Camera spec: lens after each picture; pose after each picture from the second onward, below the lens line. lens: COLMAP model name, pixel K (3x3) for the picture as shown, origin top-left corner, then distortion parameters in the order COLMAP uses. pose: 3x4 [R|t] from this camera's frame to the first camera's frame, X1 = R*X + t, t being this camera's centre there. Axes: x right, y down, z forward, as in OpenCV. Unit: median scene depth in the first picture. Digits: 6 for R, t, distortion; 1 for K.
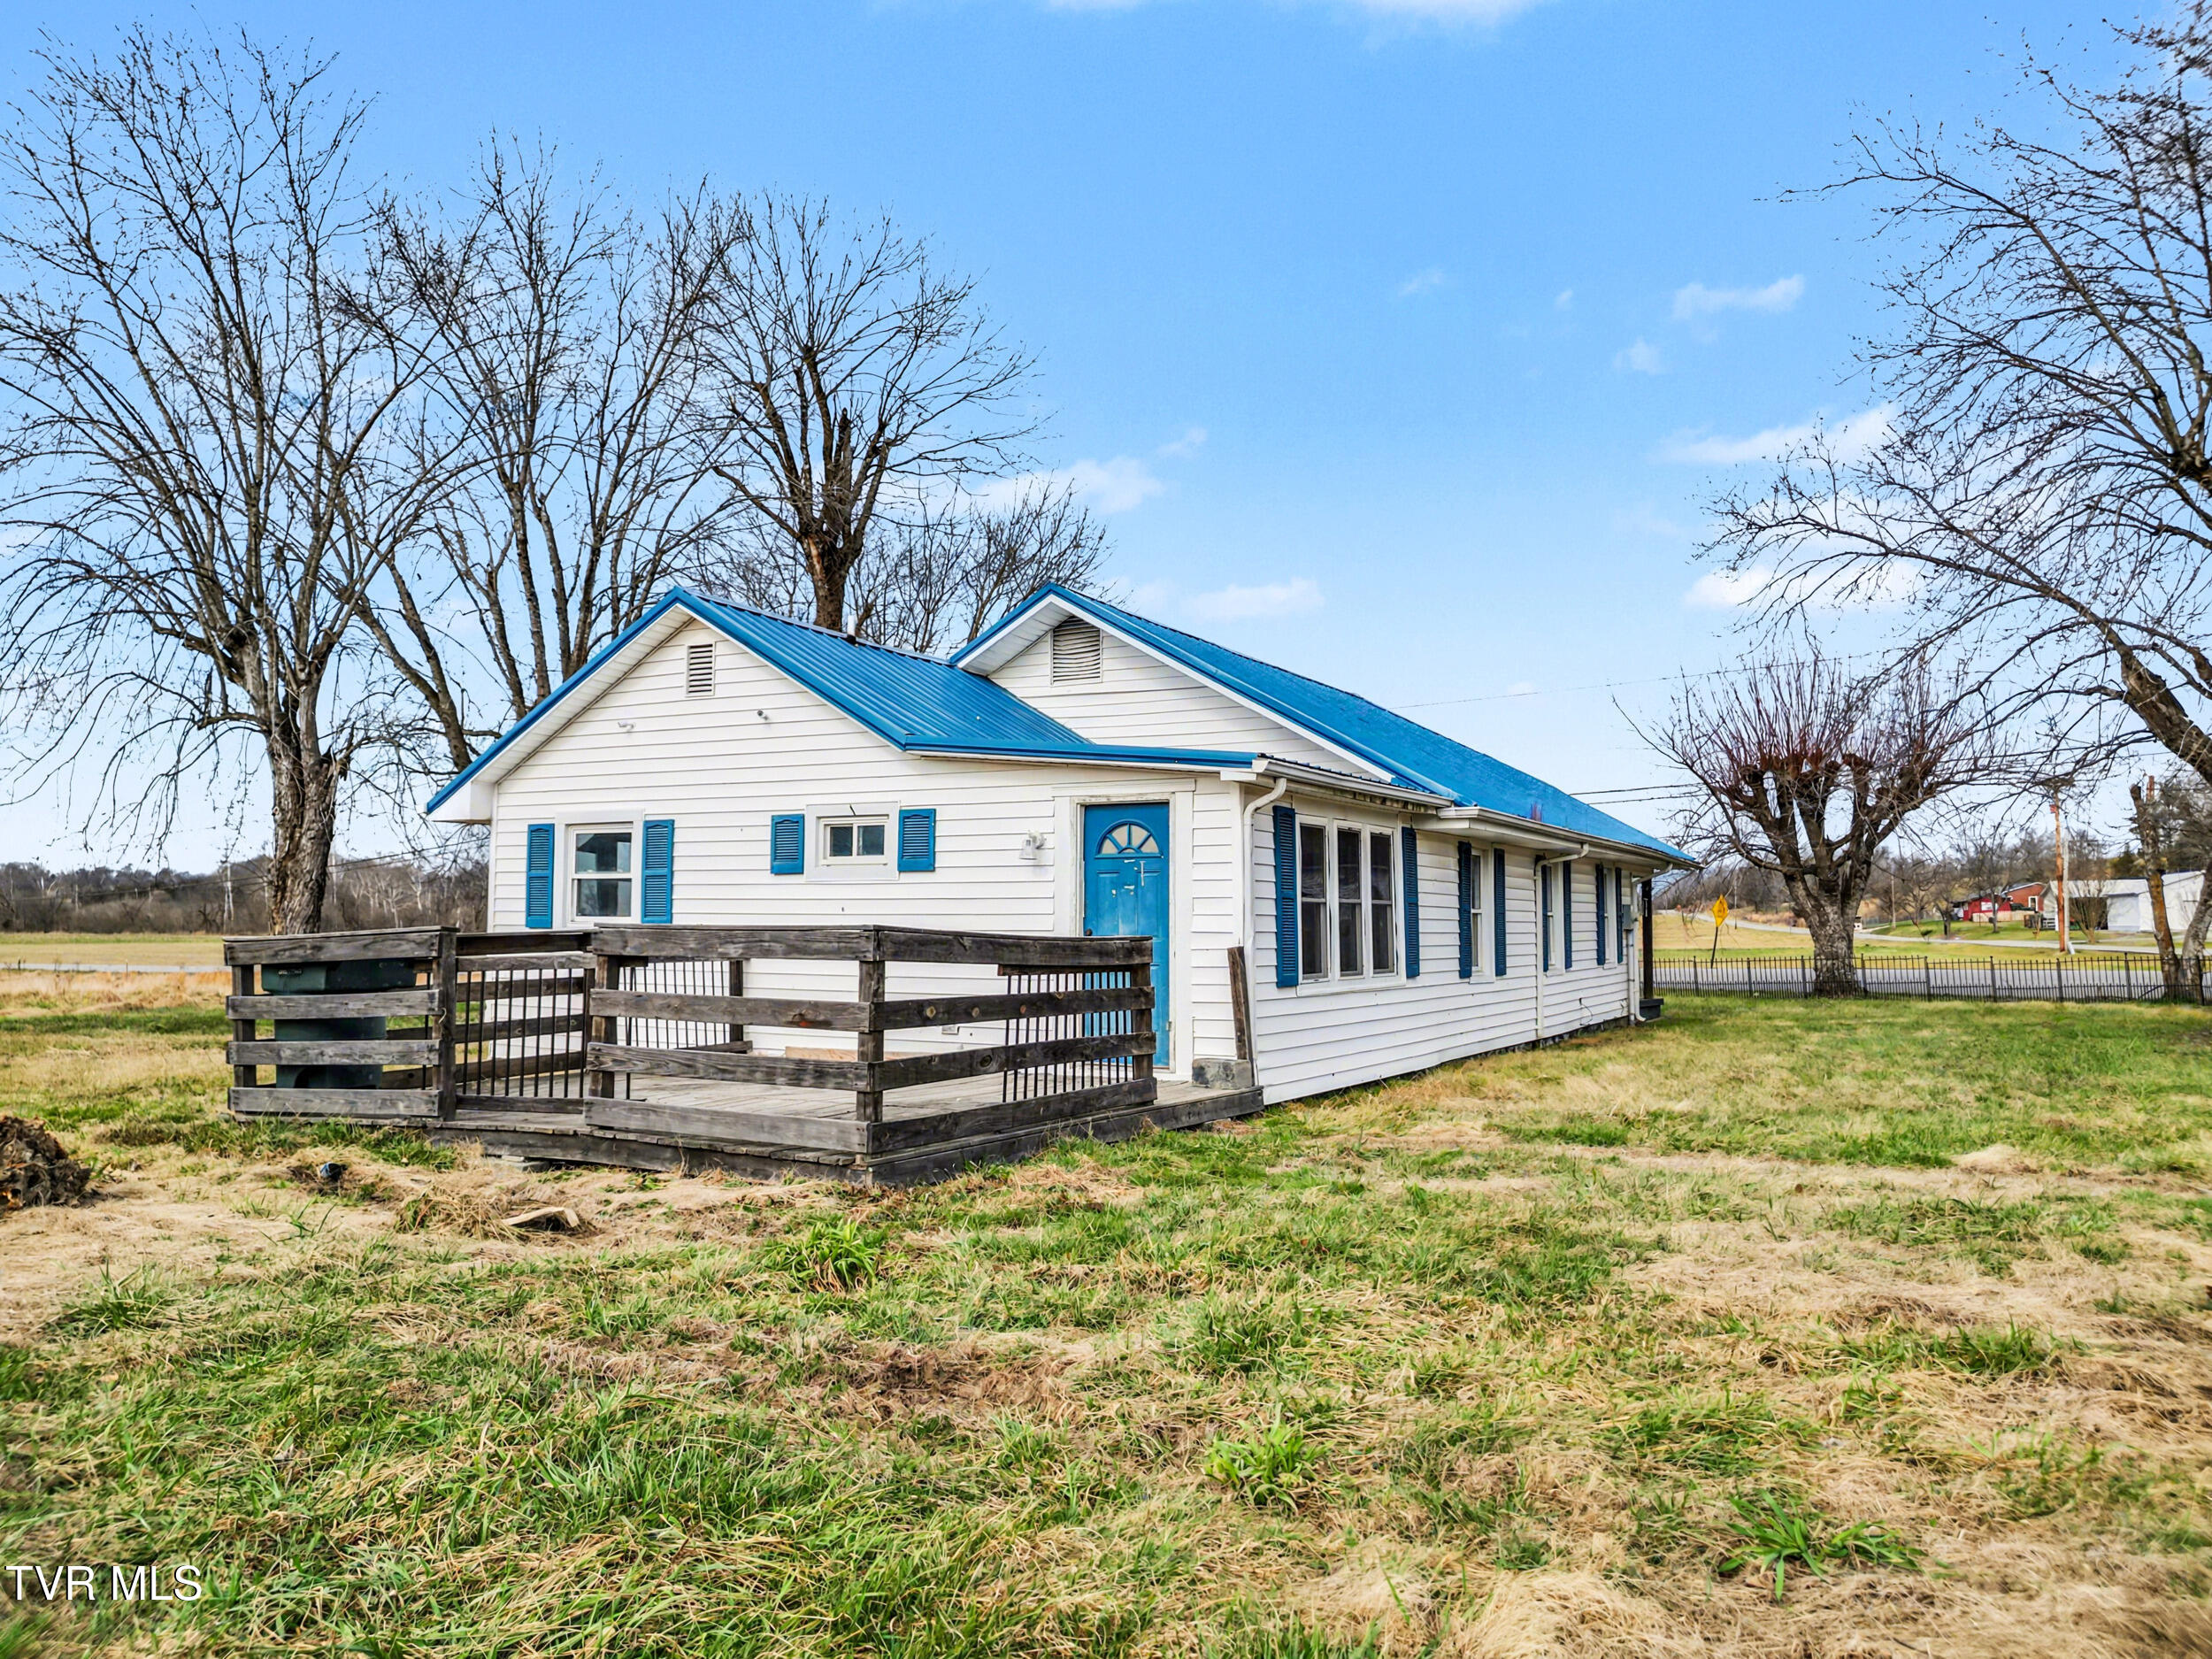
lens RADIAL K [[1709.0, 0, 1056.6], [0, 1709.0, 826.9], [0, 0, 1]] dist [-0.005356, -0.007295]
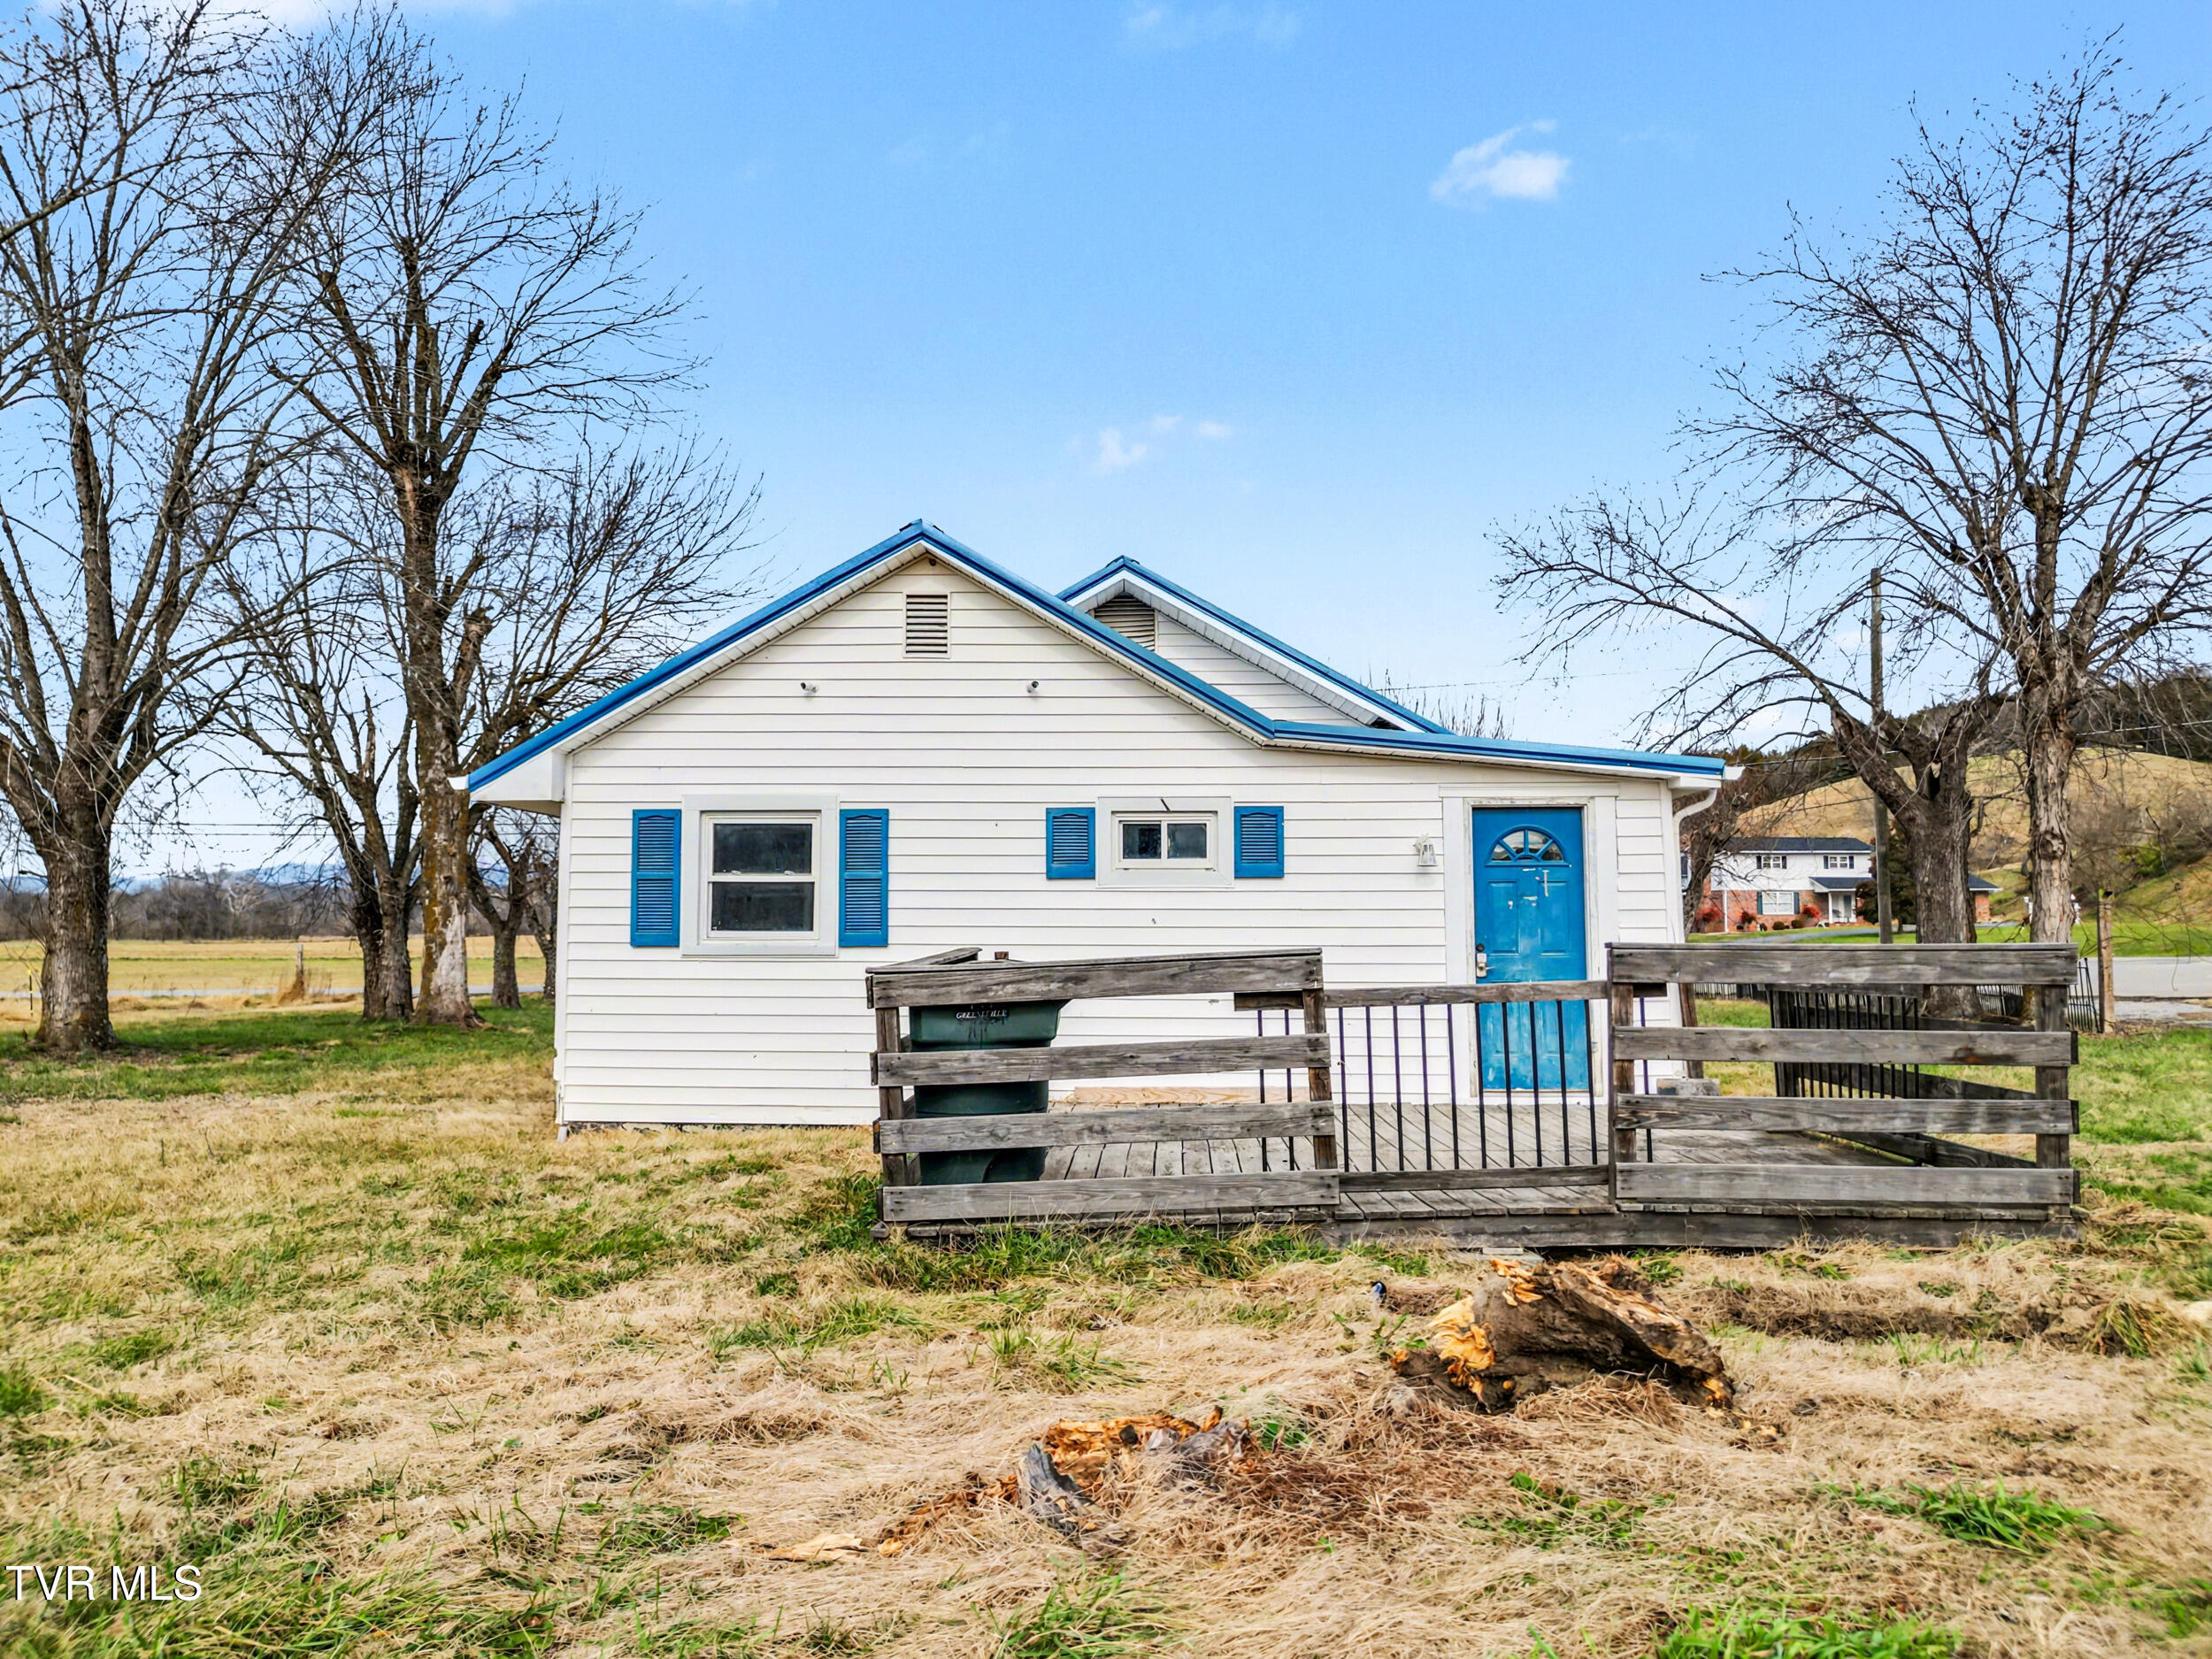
lens RADIAL K [[1709.0, 0, 1056.6], [0, 1709.0, 826.9], [0, 0, 1]] dist [-0.005356, -0.007295]
pose [[0.883508, 0.023651, 0.467818, -0.556556], [-0.022497, 0.999714, -0.008054, 0.009139], [-0.467875, -0.003409, 0.883788, 0.268400]]
